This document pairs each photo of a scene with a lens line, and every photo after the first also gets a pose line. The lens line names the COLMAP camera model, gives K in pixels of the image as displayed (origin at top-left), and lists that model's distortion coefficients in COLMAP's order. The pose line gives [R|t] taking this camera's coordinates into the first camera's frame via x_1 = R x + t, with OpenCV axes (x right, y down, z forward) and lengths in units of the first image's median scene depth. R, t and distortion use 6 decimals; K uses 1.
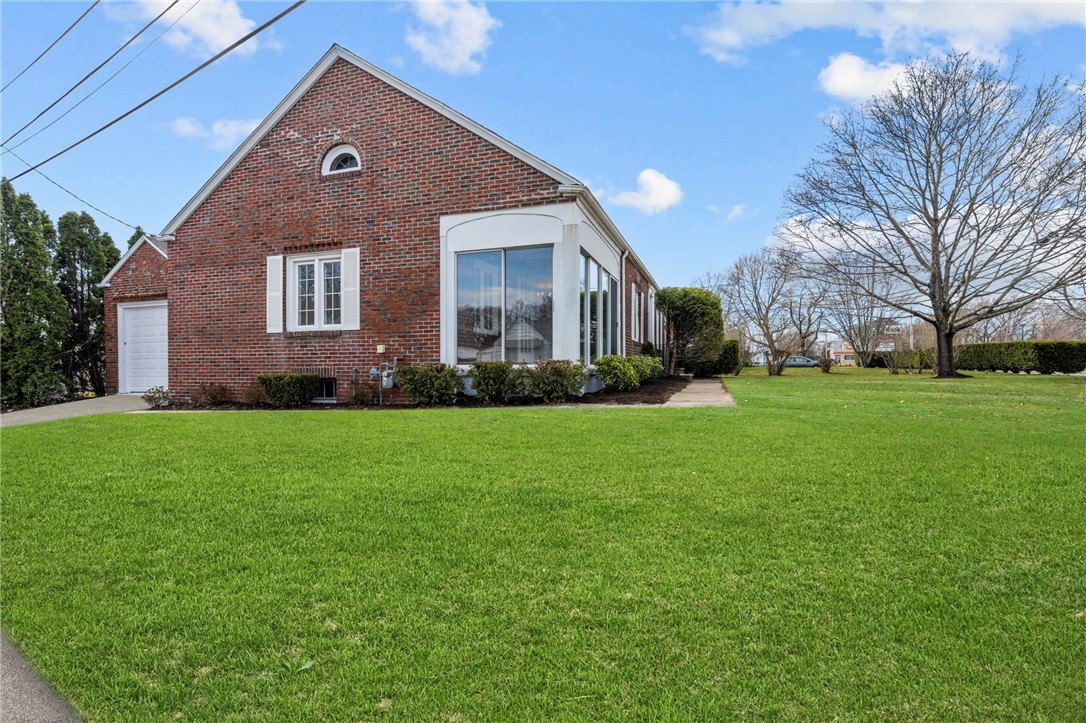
lens RADIAL K [[494.2, 0, 541.2], [0, 494.2, 363.2], [0, 0, 1]] dist [-0.007678, 0.003016]
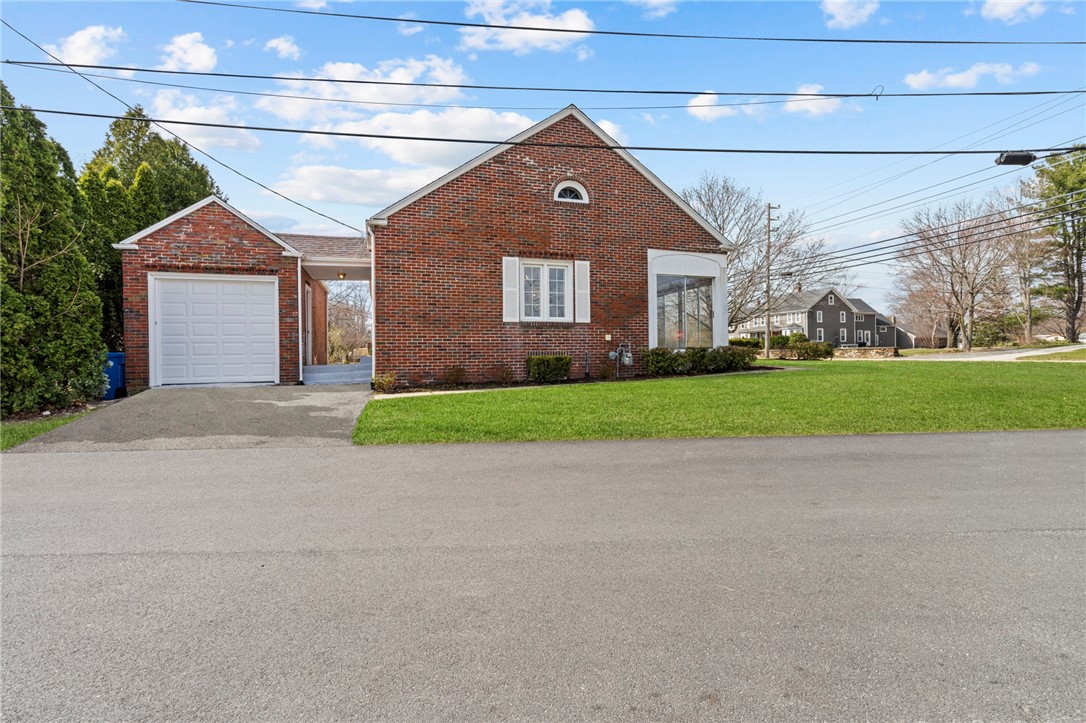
lens RADIAL K [[494.2, 0, 530.7], [0, 494.2, 343.7], [0, 0, 1]] dist [-0.007678, 0.003016]
pose [[0.807398, 0.015225, 0.589811, -1.164667], [0.003541, 0.999524, -0.030649, 0.025882], [-0.589997, 0.026834, 0.806960, 0.019284]]
